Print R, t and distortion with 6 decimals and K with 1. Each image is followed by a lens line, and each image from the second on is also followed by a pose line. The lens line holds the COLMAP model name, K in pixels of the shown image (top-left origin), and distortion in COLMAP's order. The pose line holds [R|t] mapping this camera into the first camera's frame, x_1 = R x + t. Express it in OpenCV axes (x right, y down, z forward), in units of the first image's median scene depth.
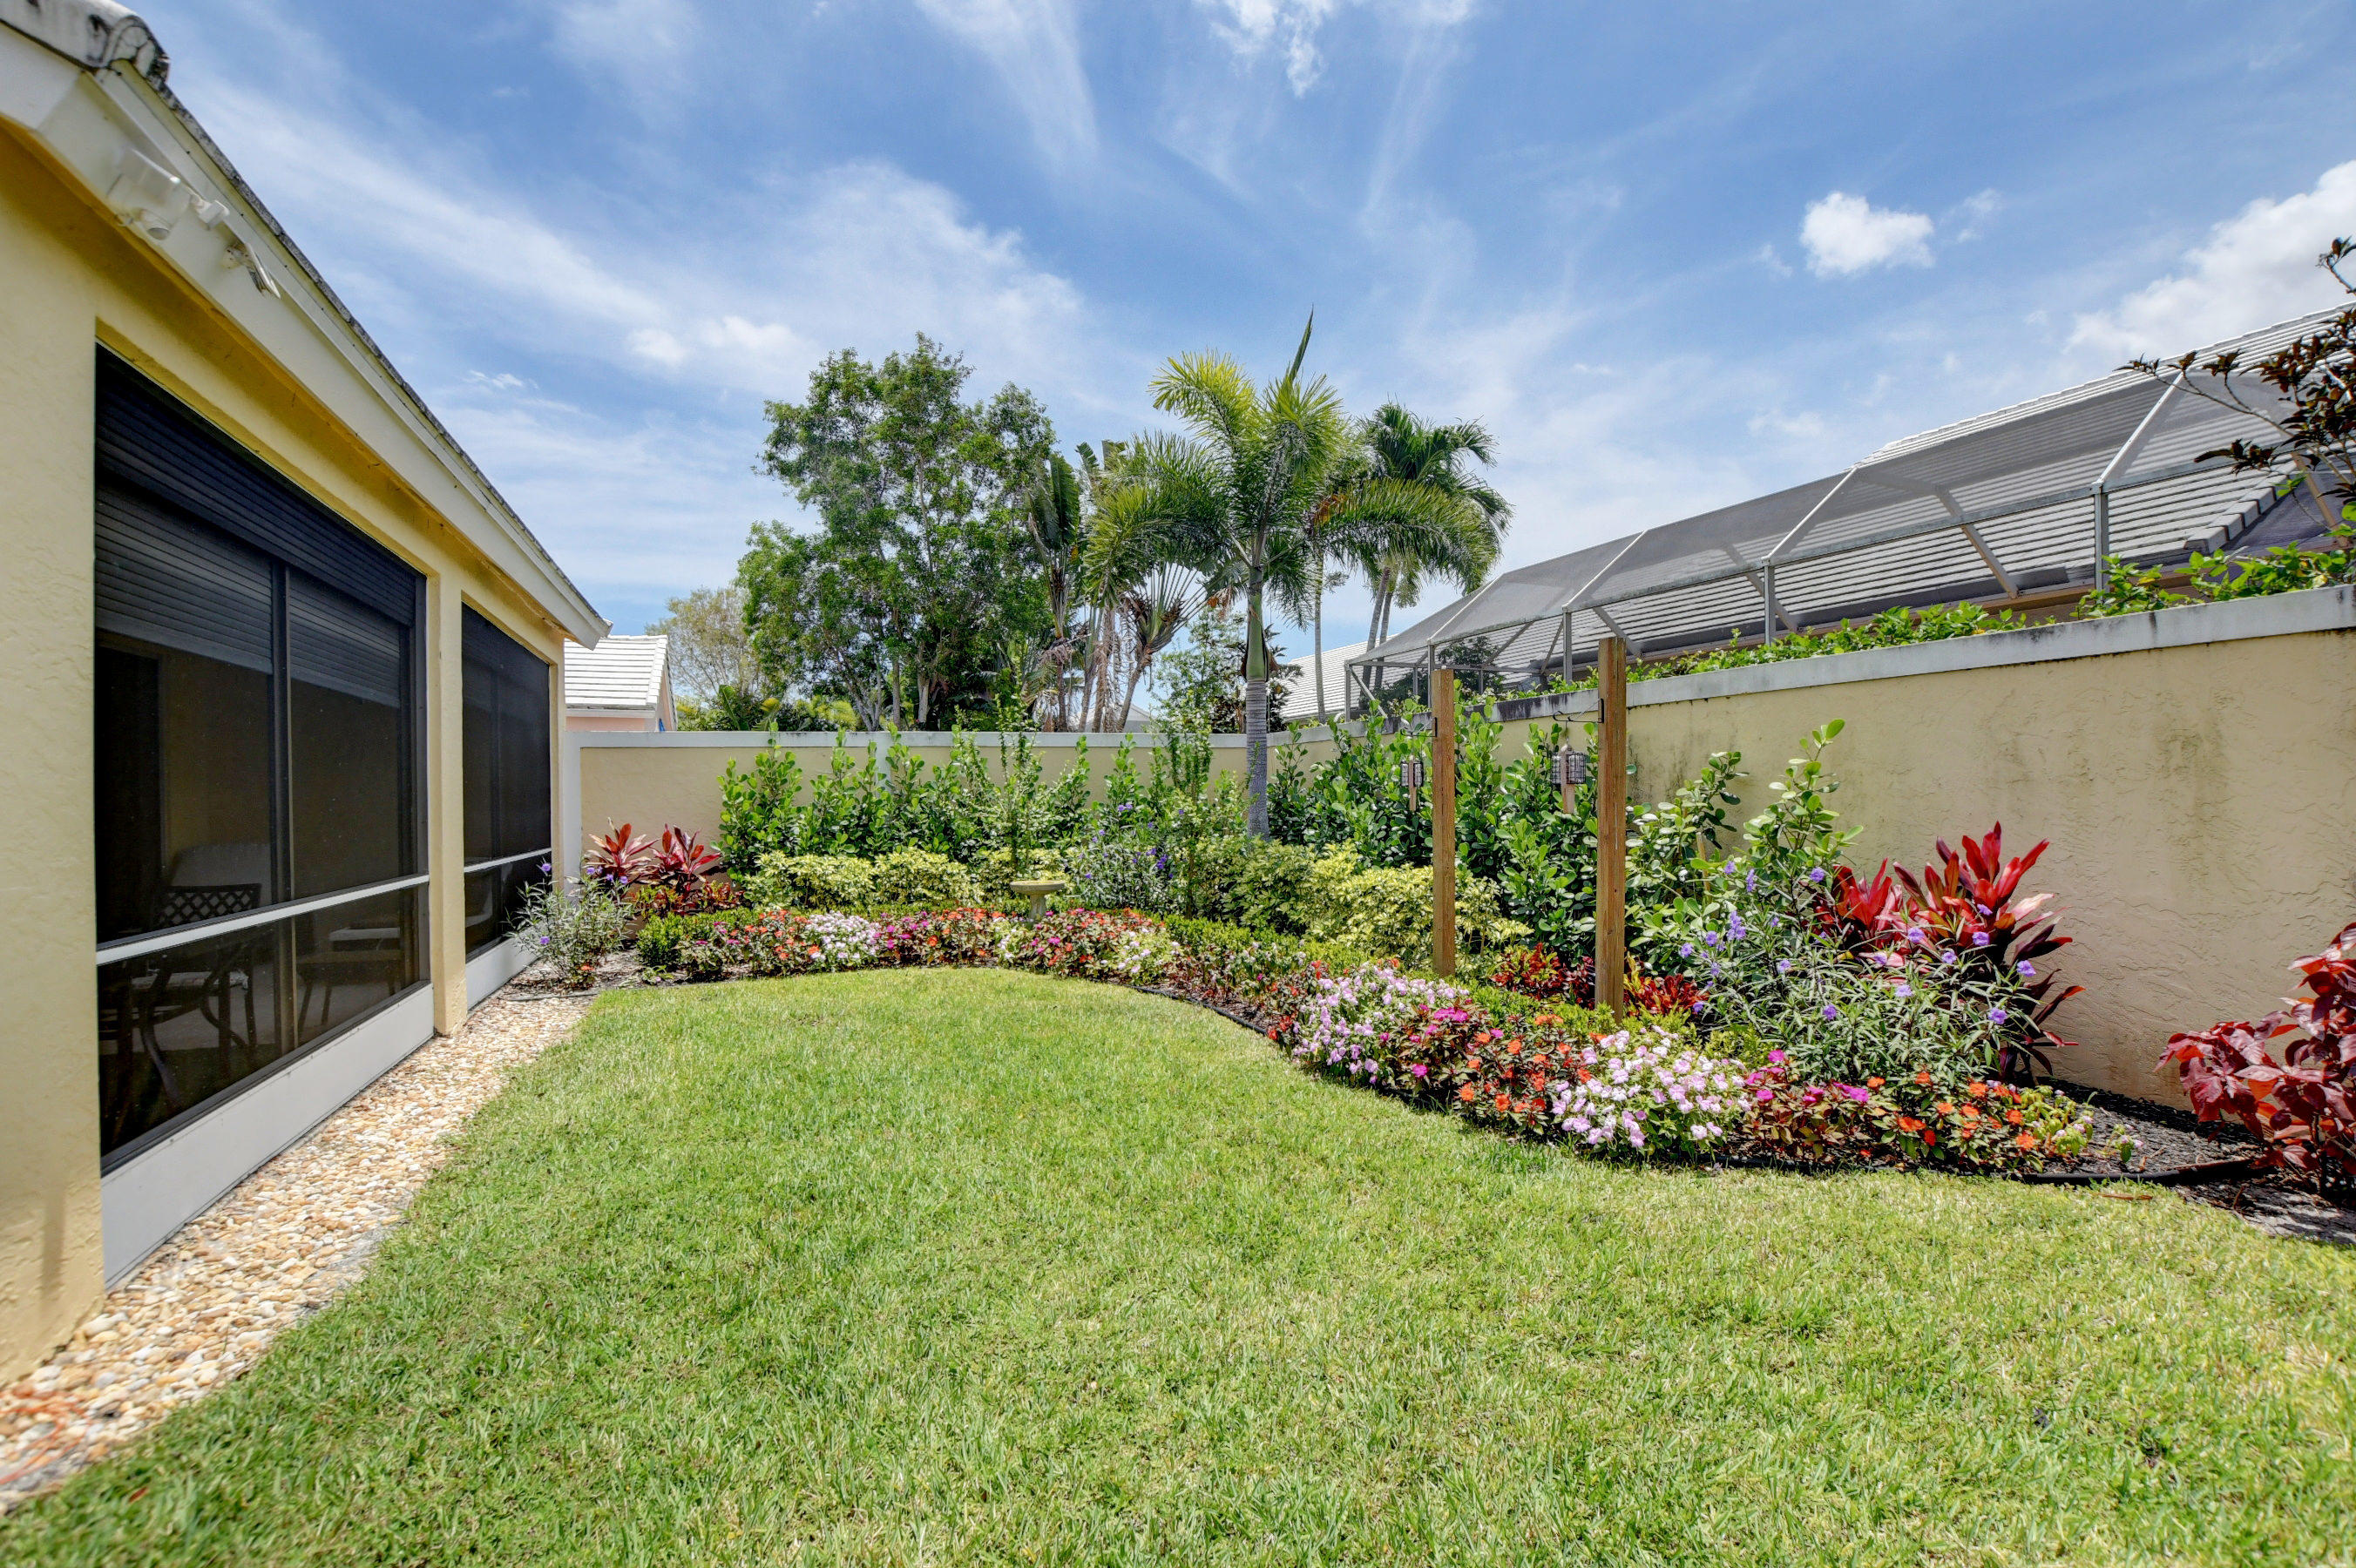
lens RADIAL K [[1036.8, 0, 1181.5], [0, 1036.8, 793.5], [0, 0, 1]] dist [-0.033153, 0.005100]
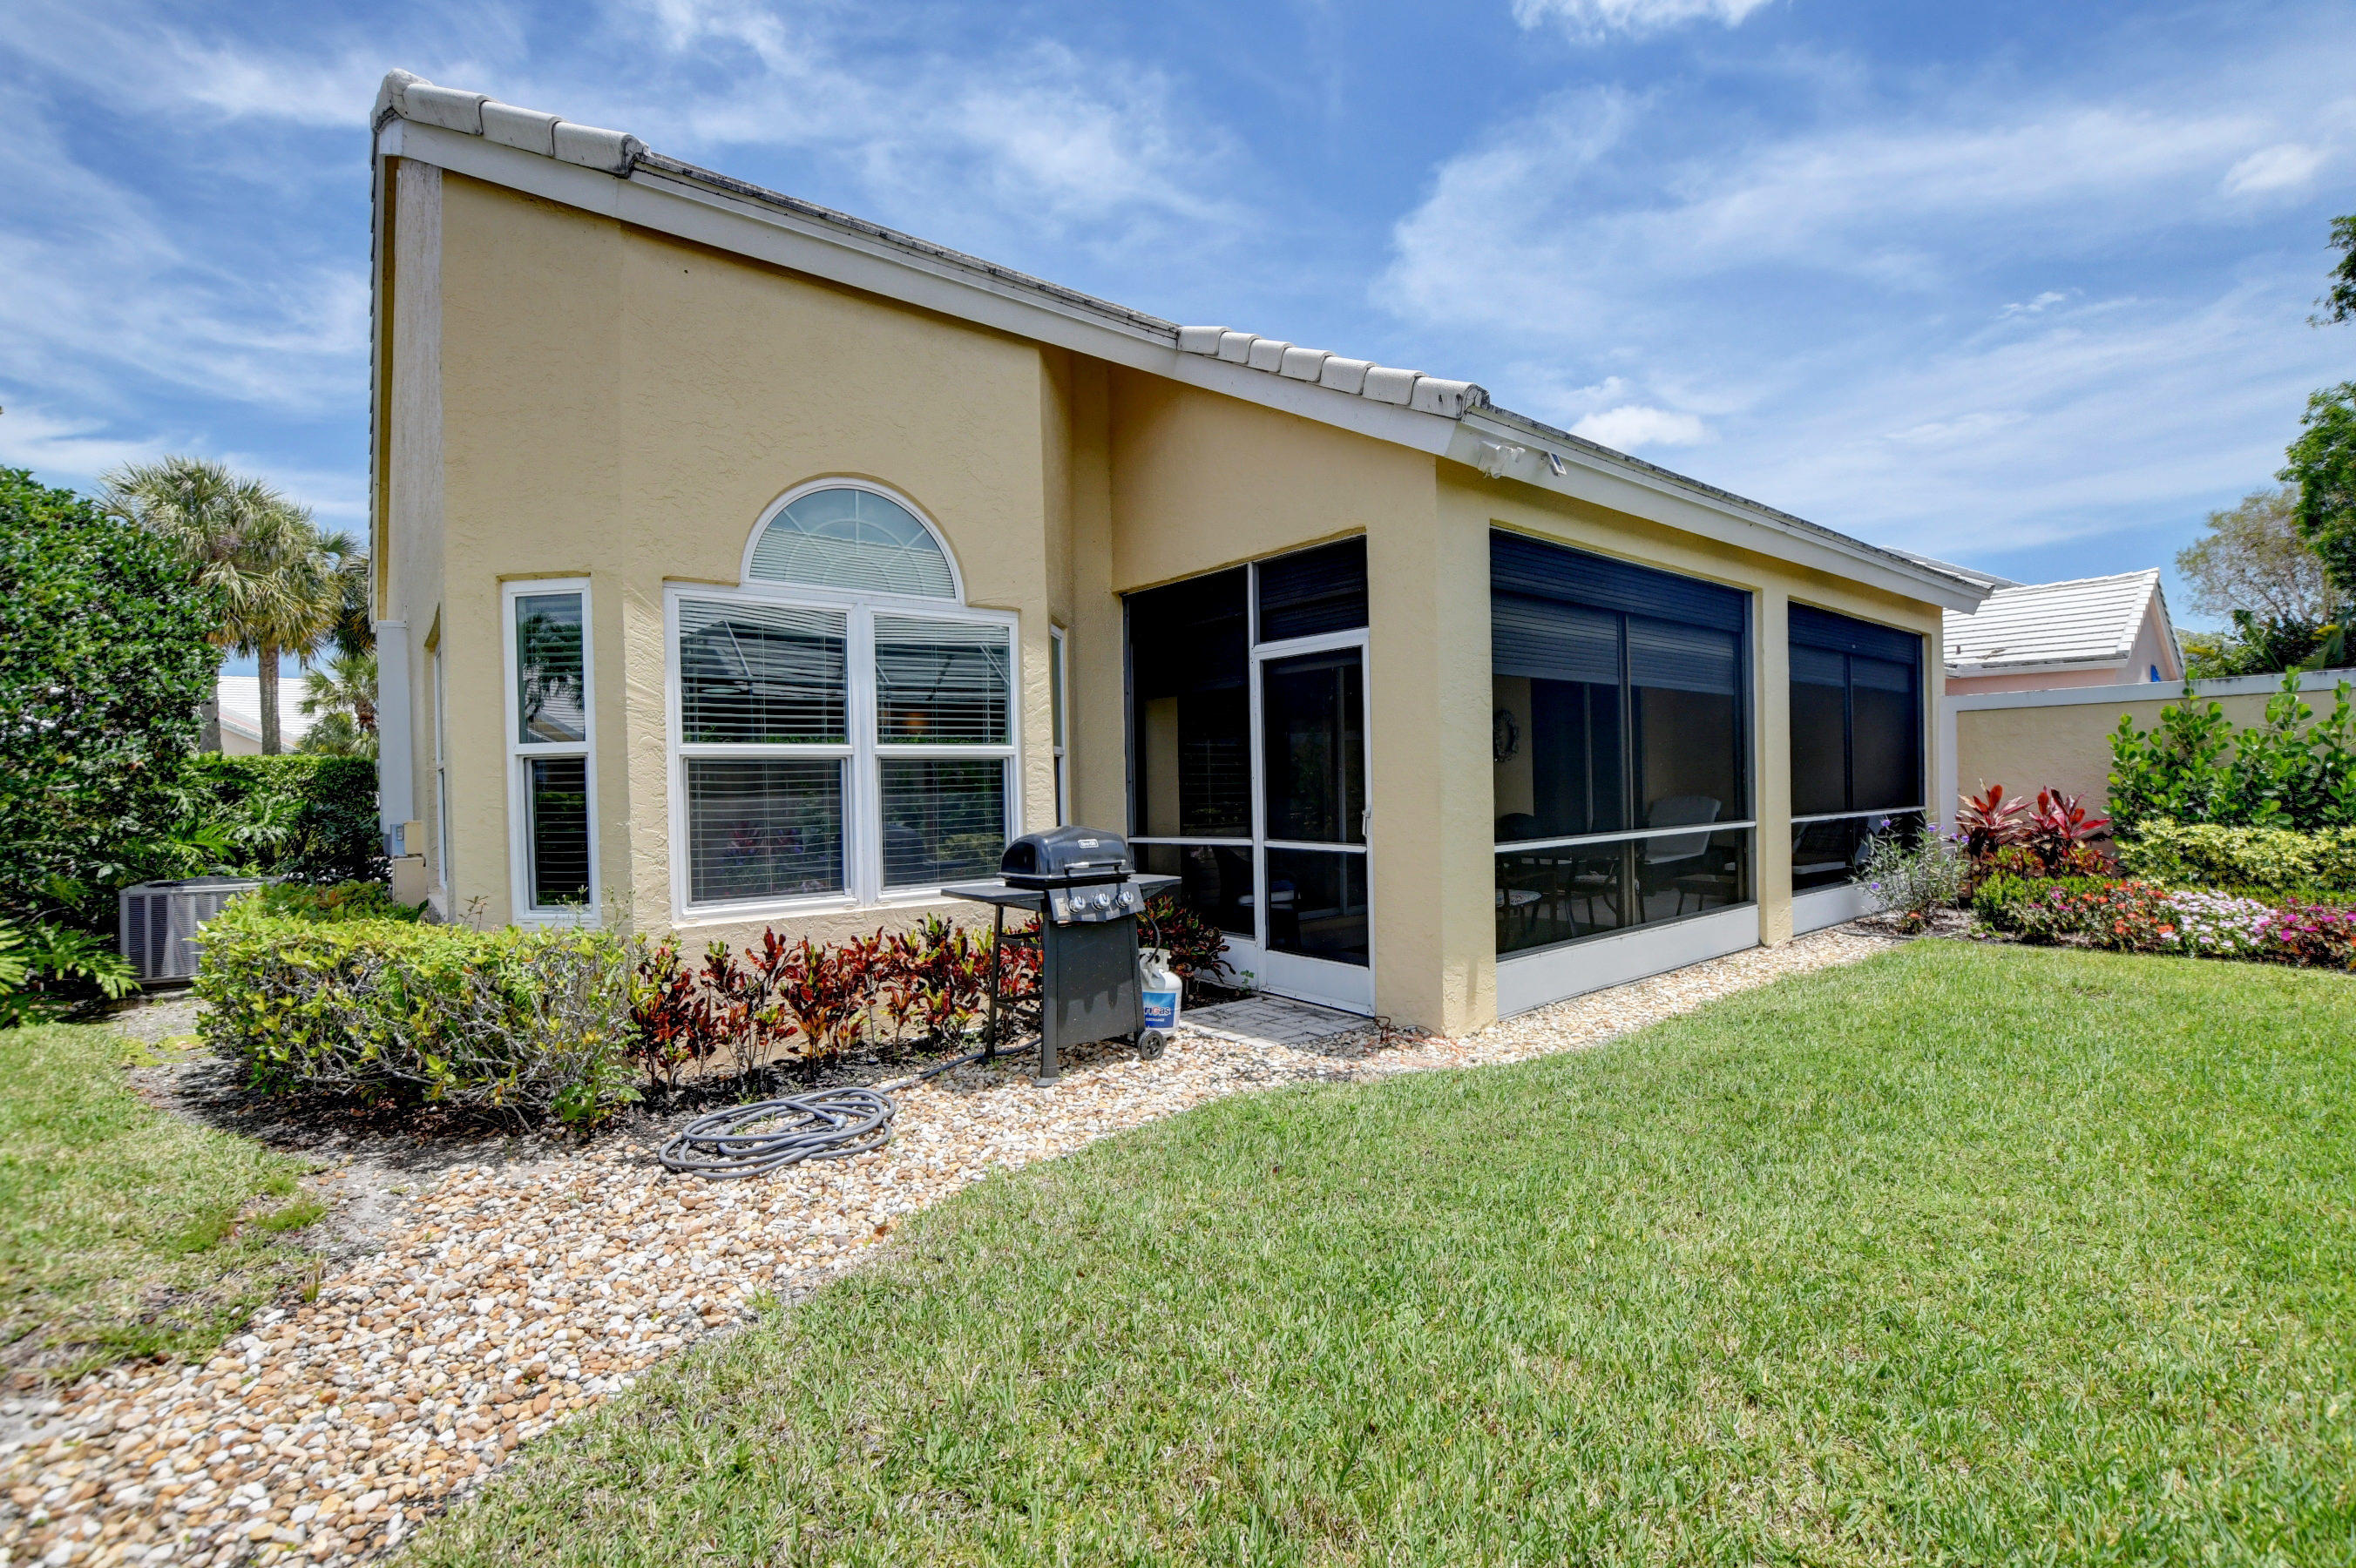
lens RADIAL K [[1036.8, 0, 1180.2], [0, 1036.8, 792.8], [0, 0, 1]] dist [-0.033153, 0.005100]
pose [[0.273205, 0.017876, -0.961790, 0.211115], [0.017590, 0.999567, 0.023574, -0.000522], [0.961795, -0.023358, 0.272772, -0.043441]]
